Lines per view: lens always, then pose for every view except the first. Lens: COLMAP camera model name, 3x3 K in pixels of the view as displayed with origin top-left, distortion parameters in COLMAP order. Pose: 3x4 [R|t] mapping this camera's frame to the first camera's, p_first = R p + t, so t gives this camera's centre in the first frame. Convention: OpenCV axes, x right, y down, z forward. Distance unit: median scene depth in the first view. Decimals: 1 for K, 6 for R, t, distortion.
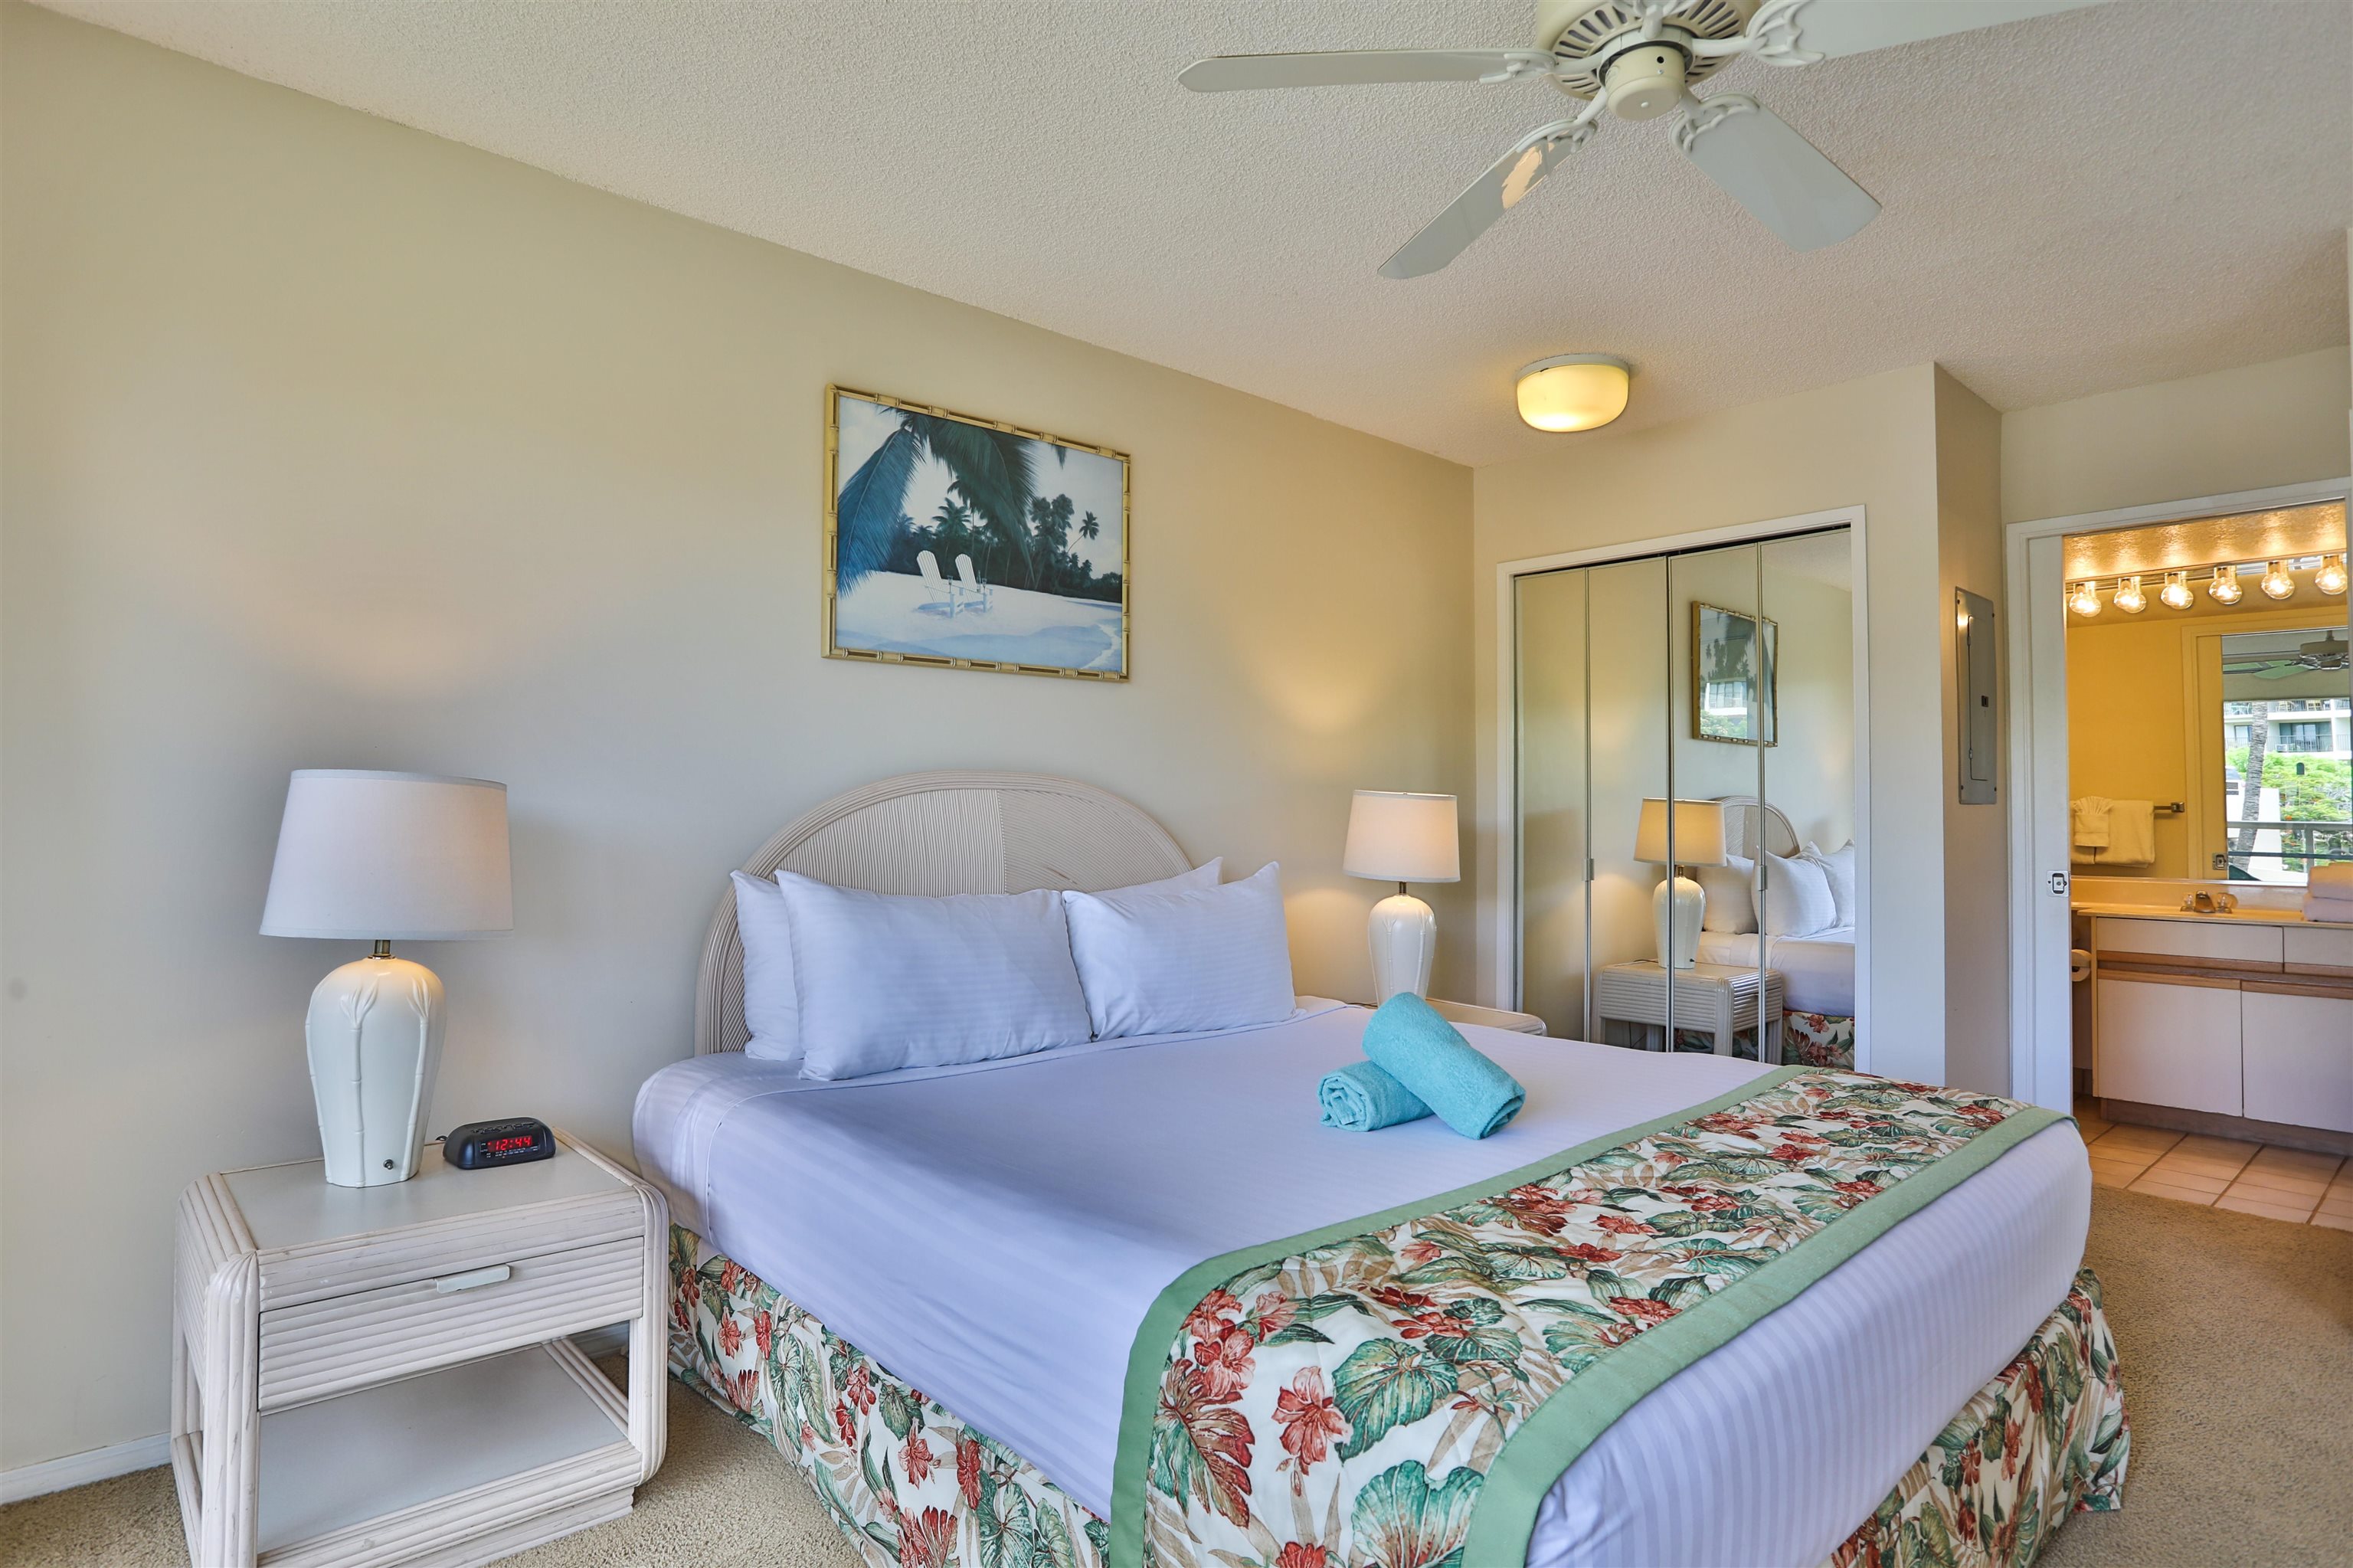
lens RADIAL K [[1259.1, 0, 1129.2], [0, 1259.1, 770.9], [0, 0, 1]] dist [-0.054767, 0.017221]
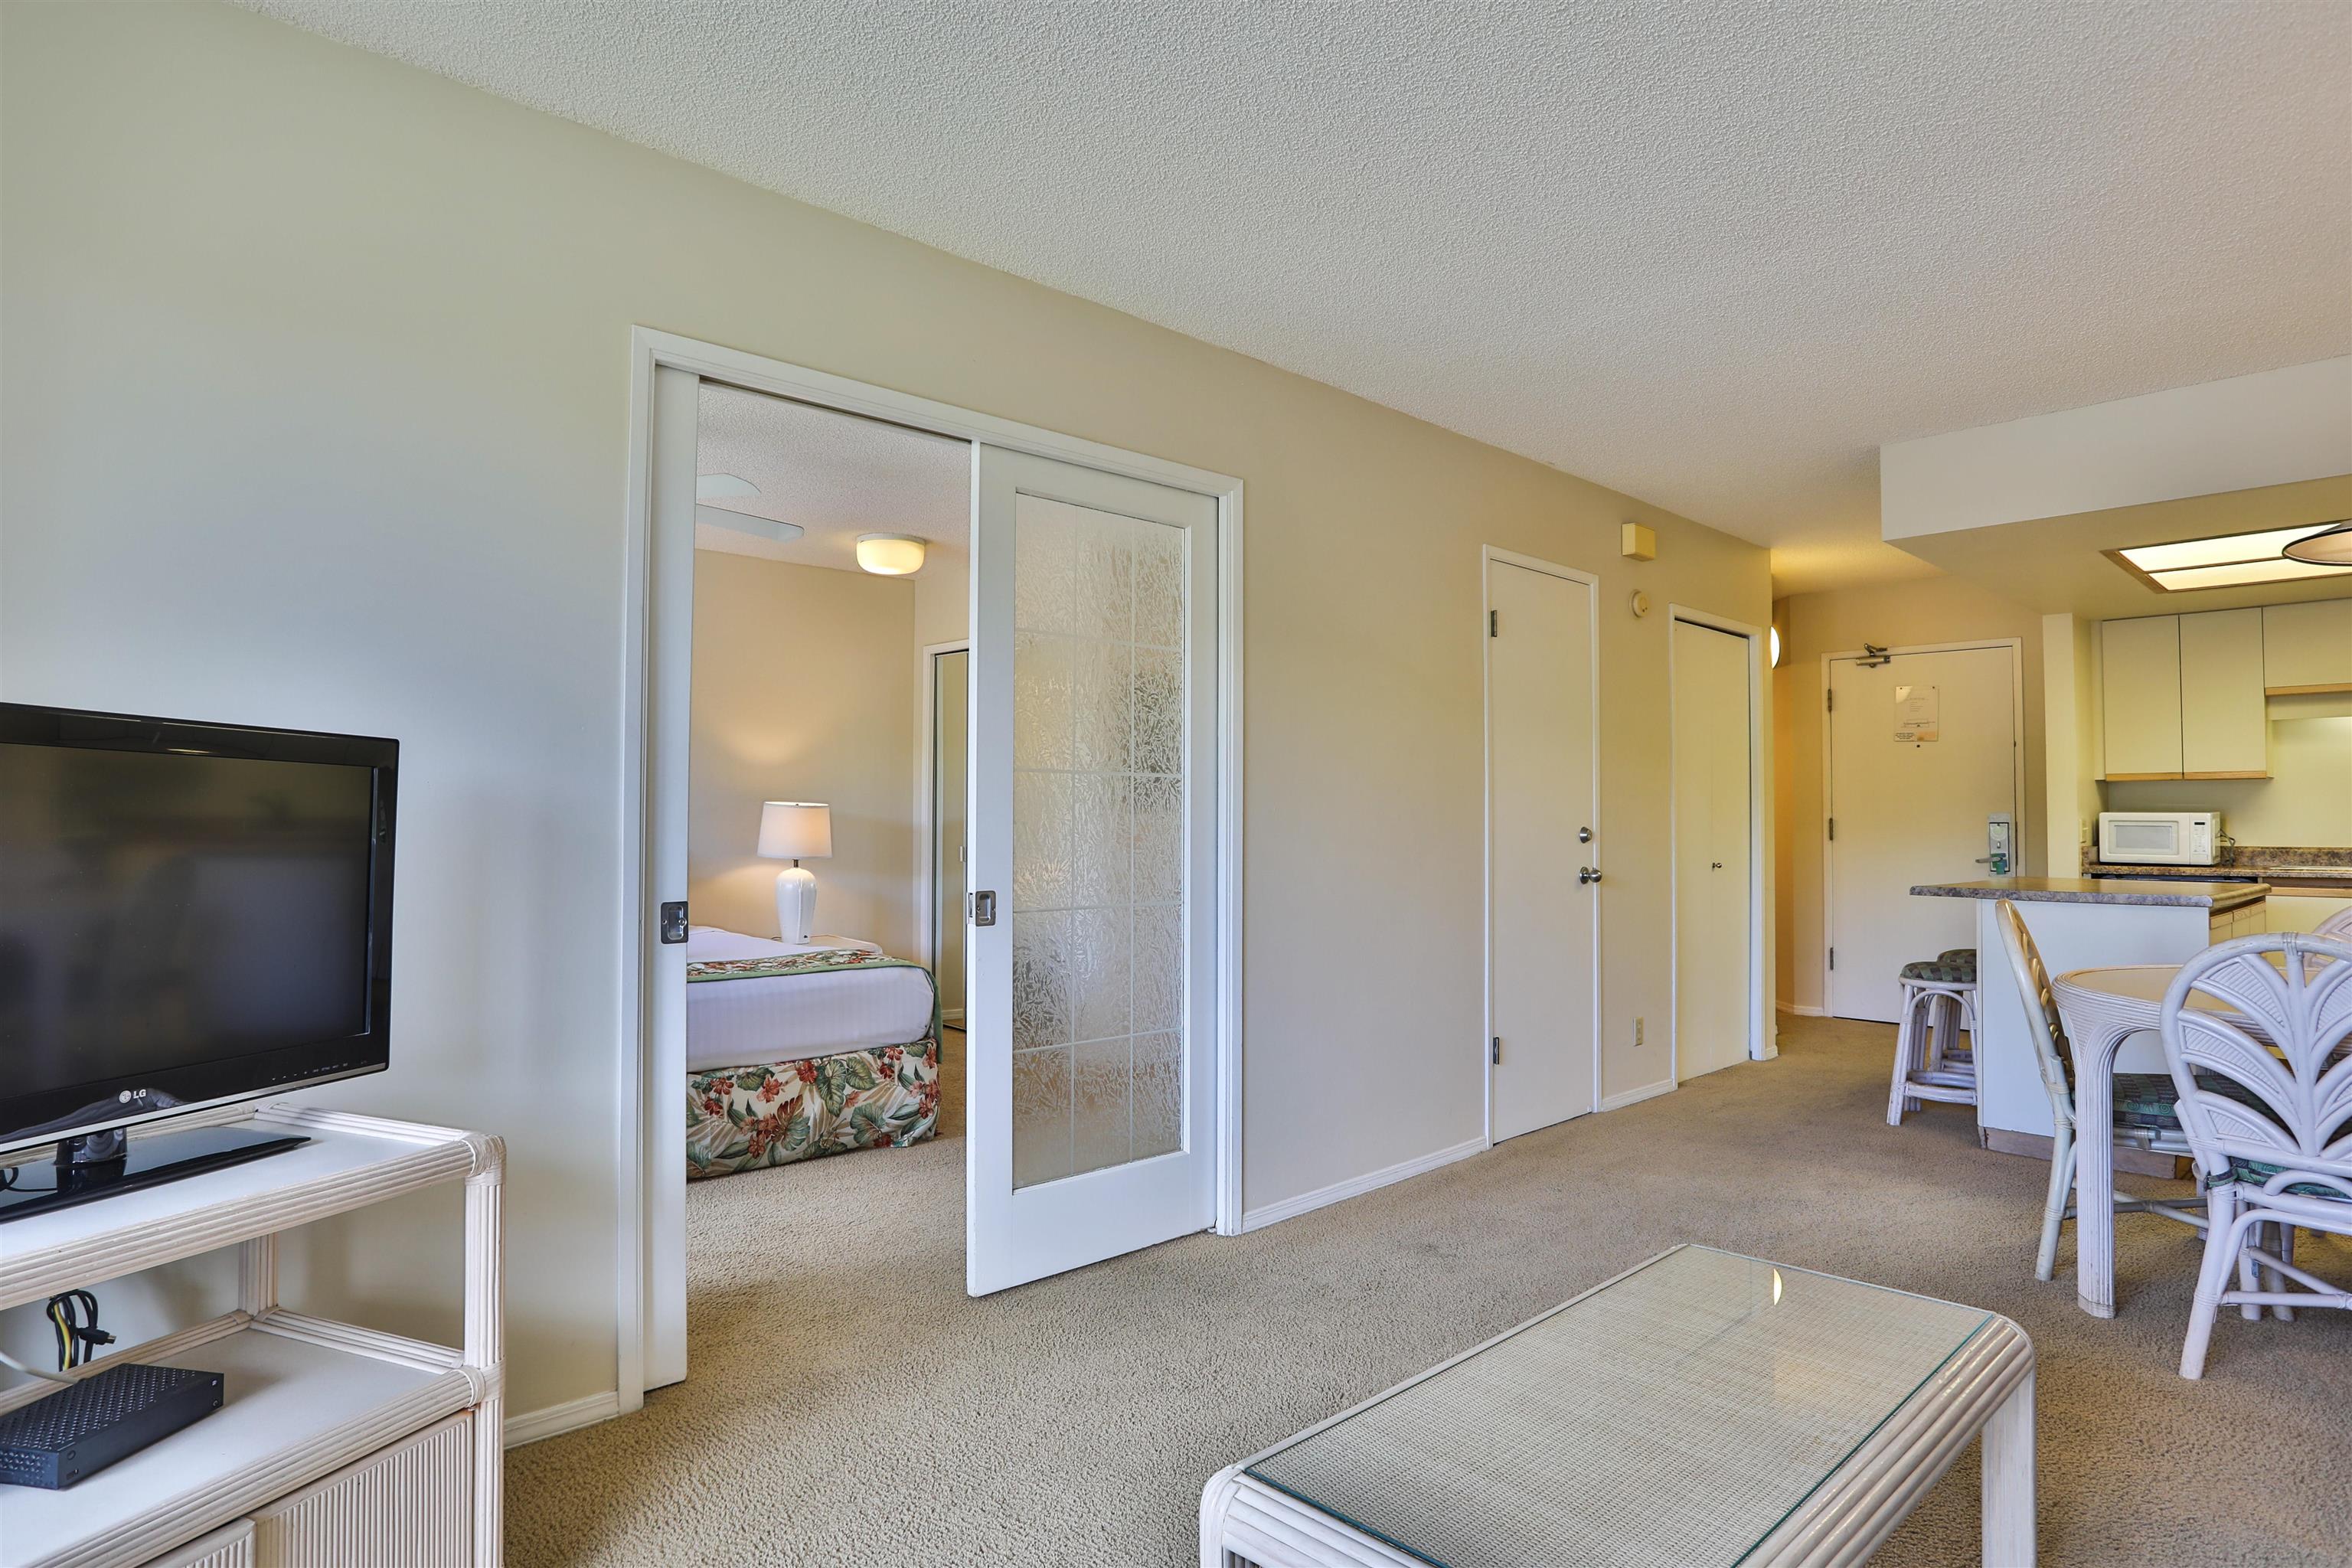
lens RADIAL K [[1258.5, 0, 1134.5], [0, 1258.5, 775.6], [0, 0, 1]] dist [-0.054767, 0.017221]
pose [[0.999893, -0.010520, 0.010173, 0.695467], [0.010504, 0.999944, 0.001572, -0.017005], [-0.010189, -0.001465, 0.999947, -0.645393]]
